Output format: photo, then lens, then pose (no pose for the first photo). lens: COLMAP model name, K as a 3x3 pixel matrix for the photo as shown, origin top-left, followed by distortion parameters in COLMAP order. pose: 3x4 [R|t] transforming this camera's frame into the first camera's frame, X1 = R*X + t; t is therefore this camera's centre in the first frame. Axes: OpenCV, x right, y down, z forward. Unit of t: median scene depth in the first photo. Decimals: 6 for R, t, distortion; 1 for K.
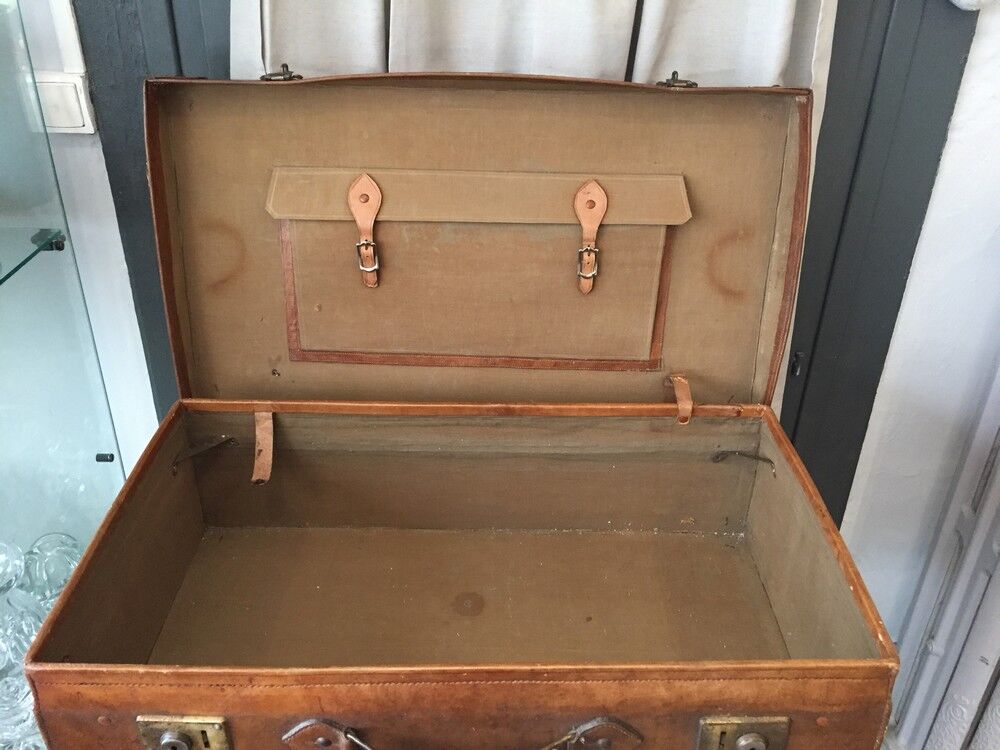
lens RADIAL K [[859.0, 0, 500.0], [0, 859.0, 375.0], [0, 0, 1]] dist [0.086717, -0.121690]
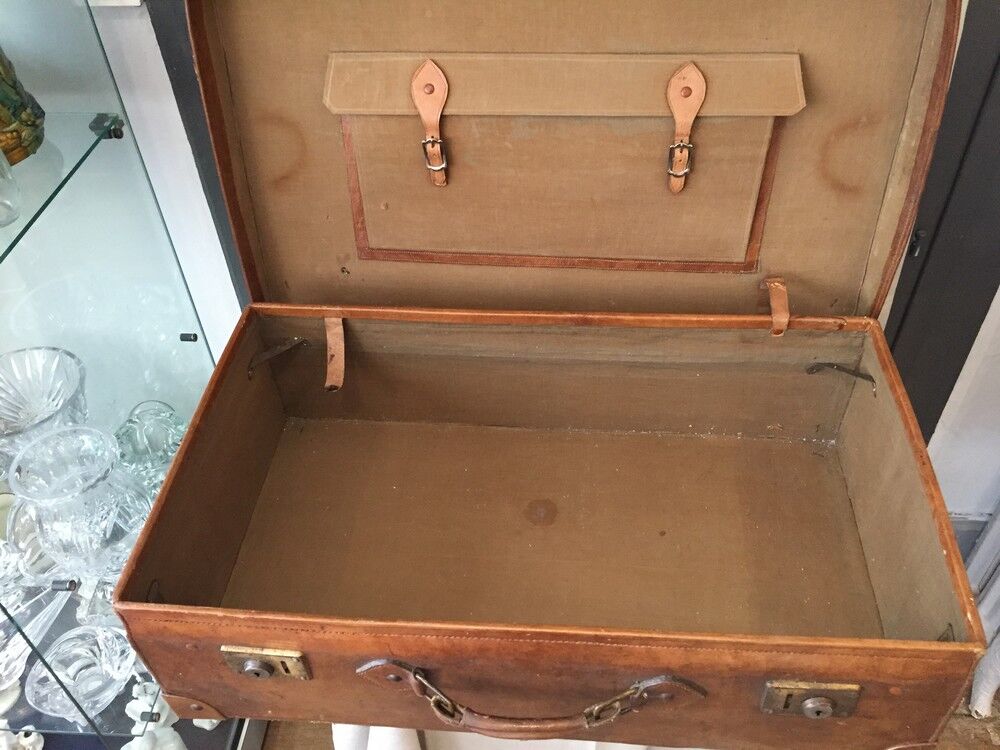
lens RADIAL K [[859.0, 0, 500.0], [0, 859.0, 375.0], [0, 0, 1]] dist [0.086717, -0.121690]
pose [[0.994099, 0.023751, -0.105843, 0.017681], [0.002546, 0.970356, 0.241665, -0.130471], [0.108445, -0.240508, 0.964570, 0.068349]]
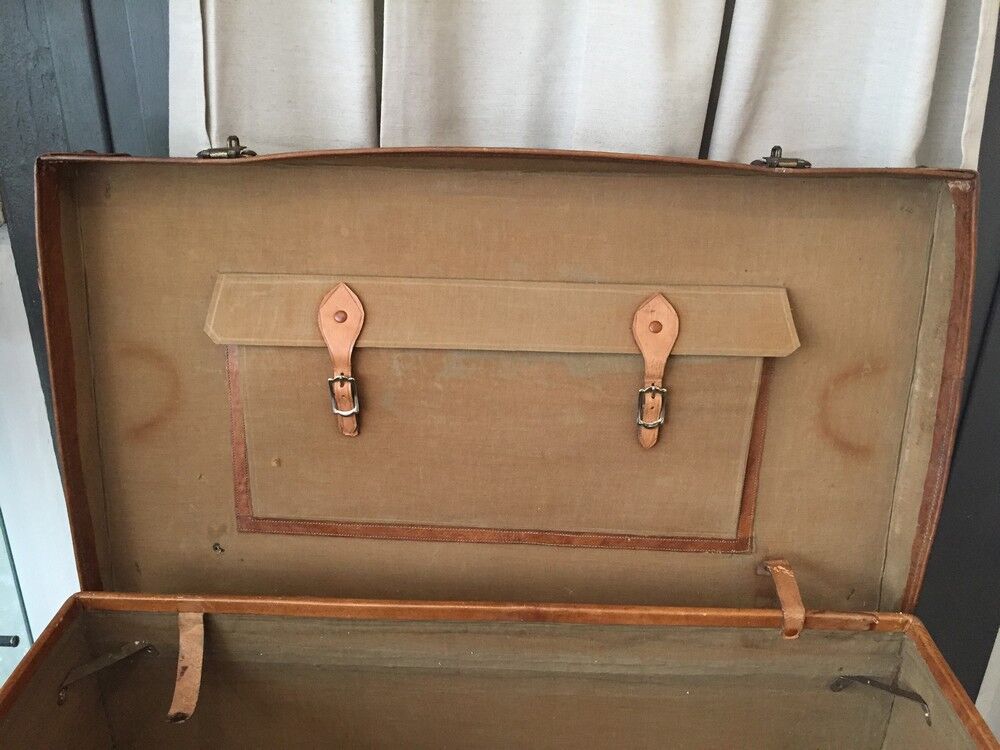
lens RADIAL K [[859.0, 0, 500.0], [0, 859.0, 375.0], [0, 0, 1]] dist [0.086717, -0.121690]
pose [[0.999502, 0.009458, -0.030118, -0.001743], [-0.012205, 0.995651, -0.092354, -0.089051], [0.029114, 0.092675, 0.995271, 0.284575]]
